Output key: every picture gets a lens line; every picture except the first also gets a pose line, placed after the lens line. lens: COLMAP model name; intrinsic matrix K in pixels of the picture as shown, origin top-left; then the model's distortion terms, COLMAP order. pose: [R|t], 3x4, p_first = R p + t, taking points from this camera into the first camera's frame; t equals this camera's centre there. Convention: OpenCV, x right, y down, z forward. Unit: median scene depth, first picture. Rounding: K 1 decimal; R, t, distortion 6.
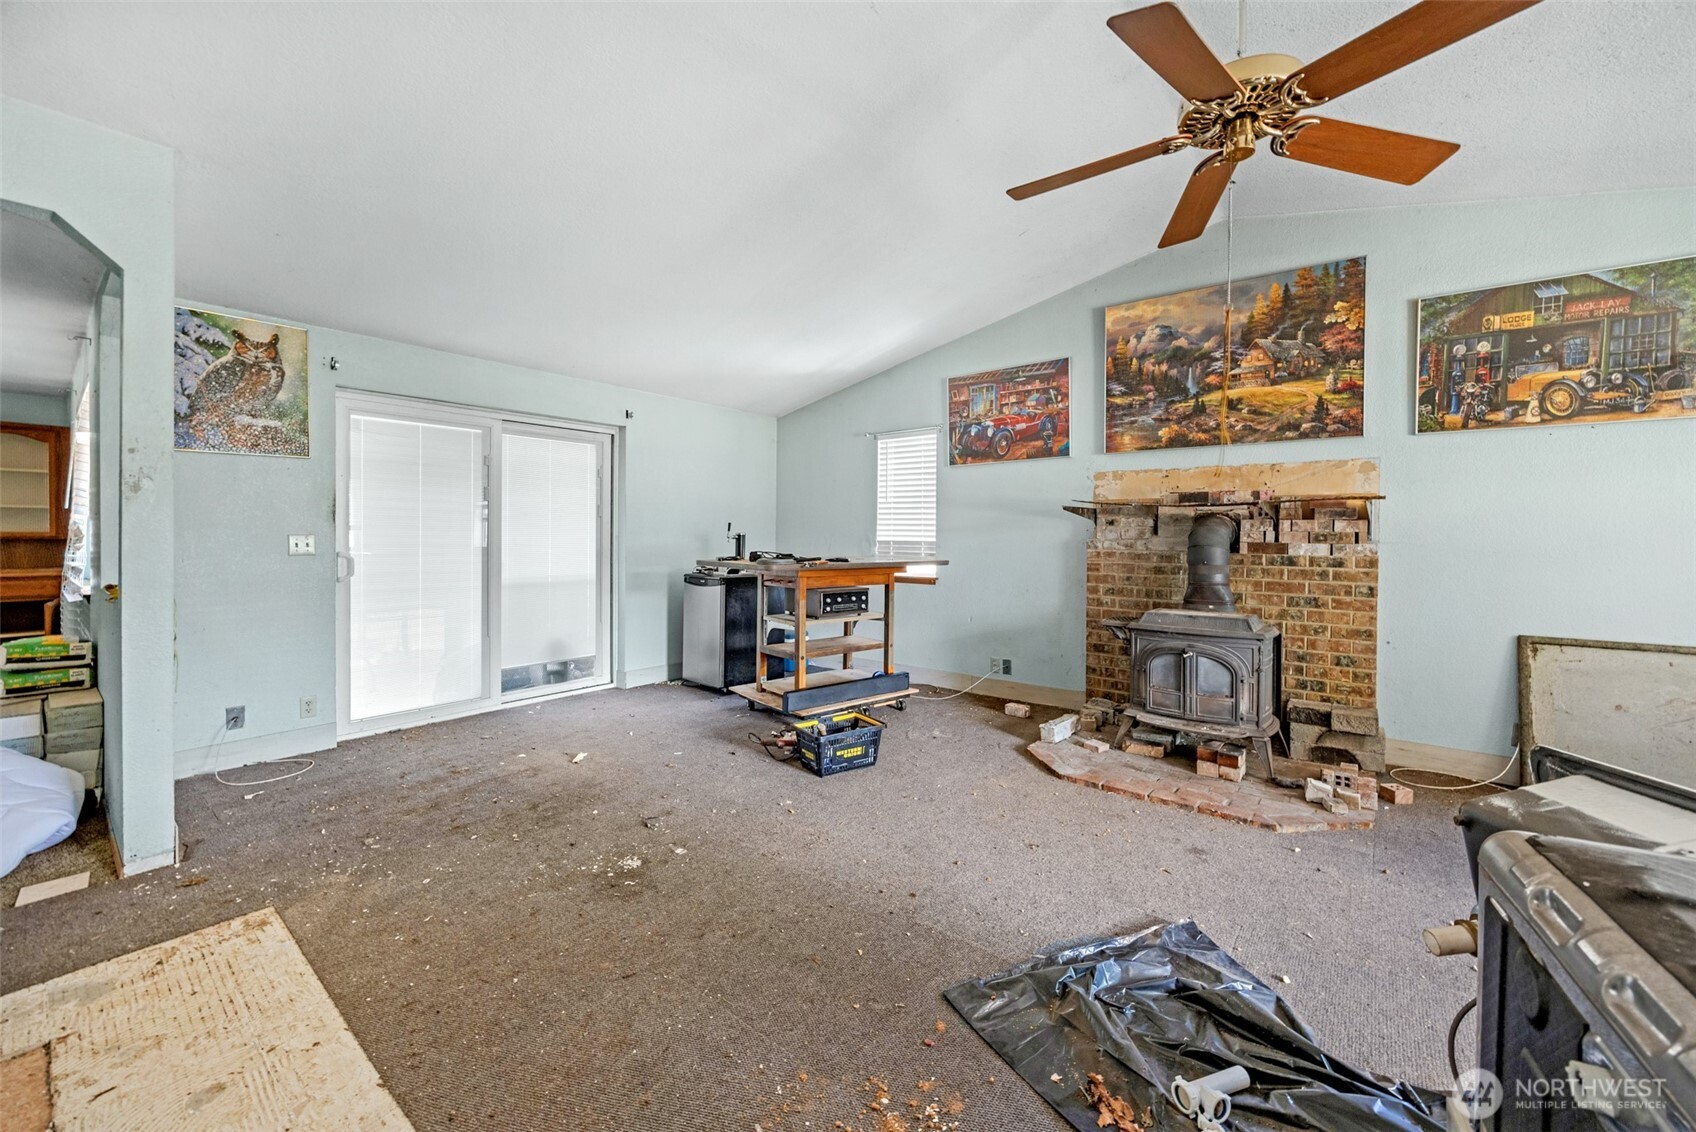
lens RADIAL K [[662.2, 0, 871.9], [0, 662.2, 540.2], [0, 0, 1]] dist [-0.000844, -0.000116]
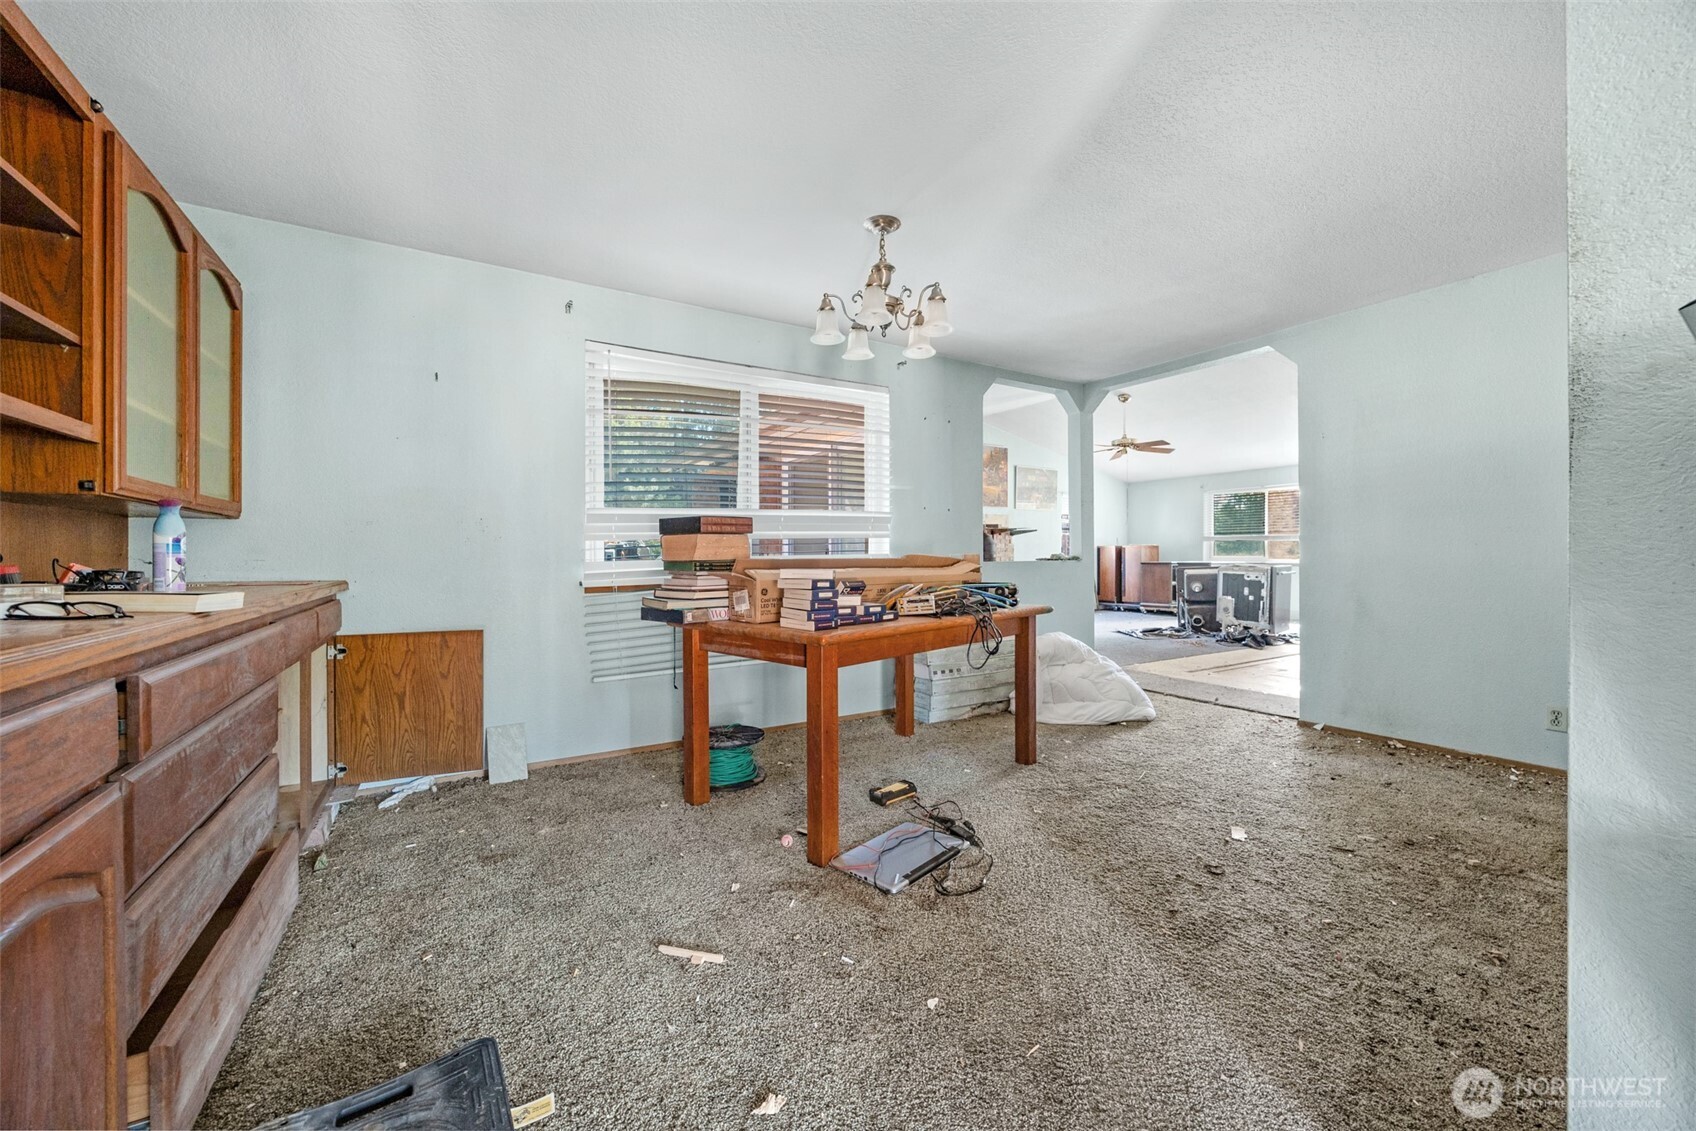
lens RADIAL K [[649.3, 0, 848.3], [0, 649.3, 557.3], [0, 0, 1]] dist [-0.000593, -0.000125]
pose [[0.350661, -0.007949, 0.936469, -1.926845], [0.012515, 0.999914, 0.003801, 0.040304], [-0.936419, 0.010387, 0.350730, 0.551746]]
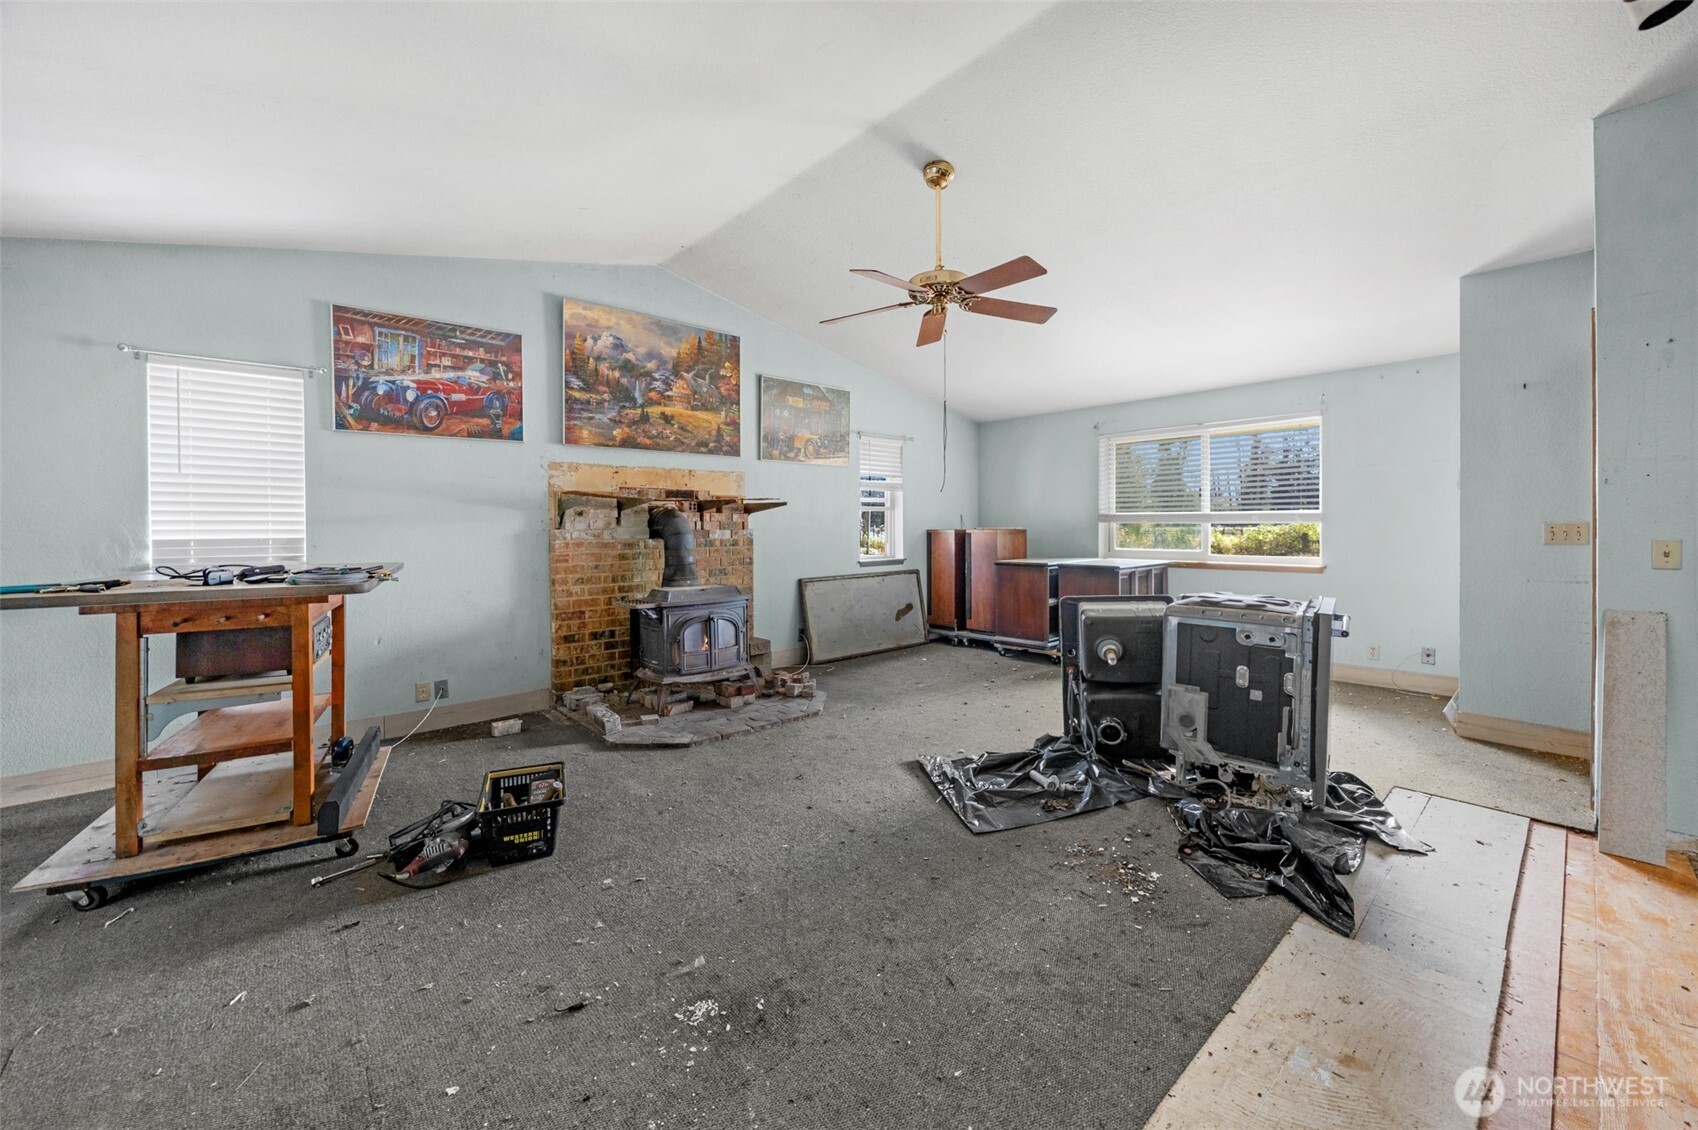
lens RADIAL K [[663.9, 0, 846.1], [0, 663.9, 526.9], [0, 0, 1]] dist [-0.000536, -0.000119]
pose [[0.185962, -0.011842, 0.982486, -0.582922], [0.016196, 0.999828, 0.008985, -0.008674], [-0.982423, 0.014242, 0.186122, 0.417344]]
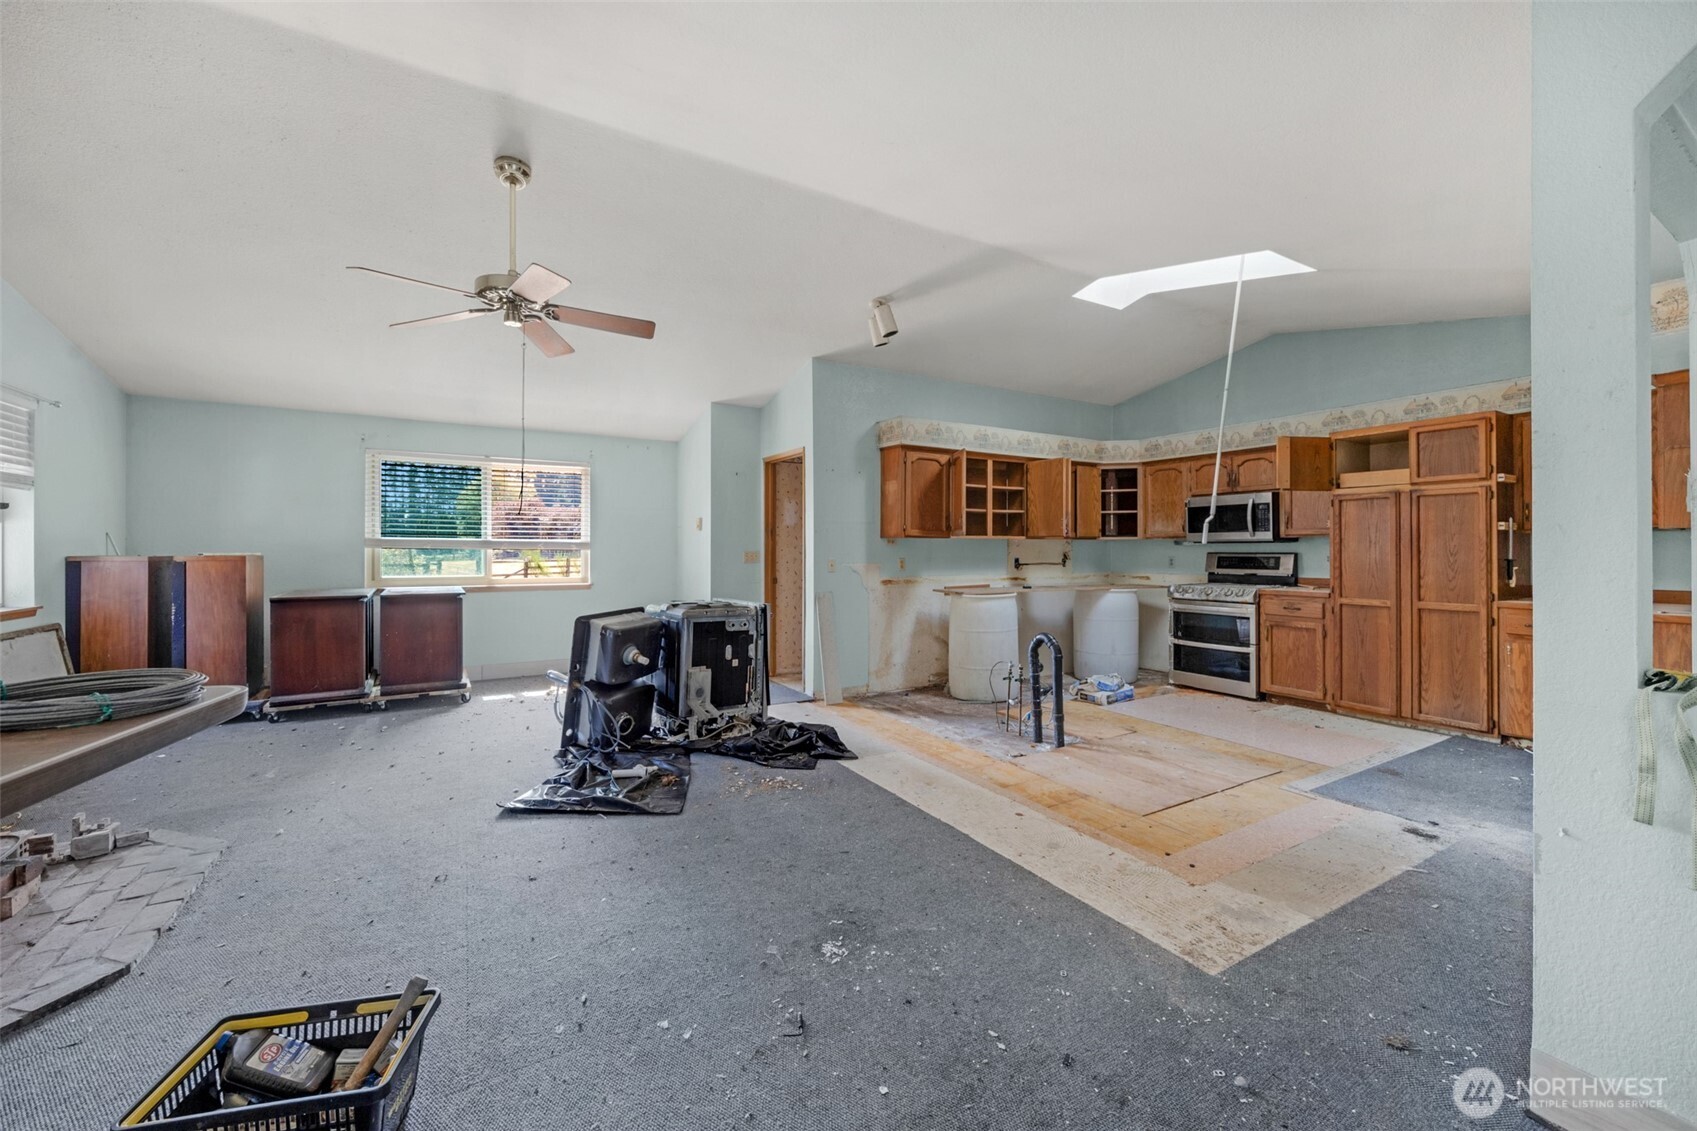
lens RADIAL K [[662.5, 0, 872.4], [0, 662.5, 539.7], [0, 0, 1]] dist [-0.000844, -0.000116]
pose [[-0.937384, -0.003664, 0.348279, -0.403750], [-0.007219, 0.999934, -0.008910, -0.008828], [-0.348224, -0.010866, -0.937349, 1.023649]]
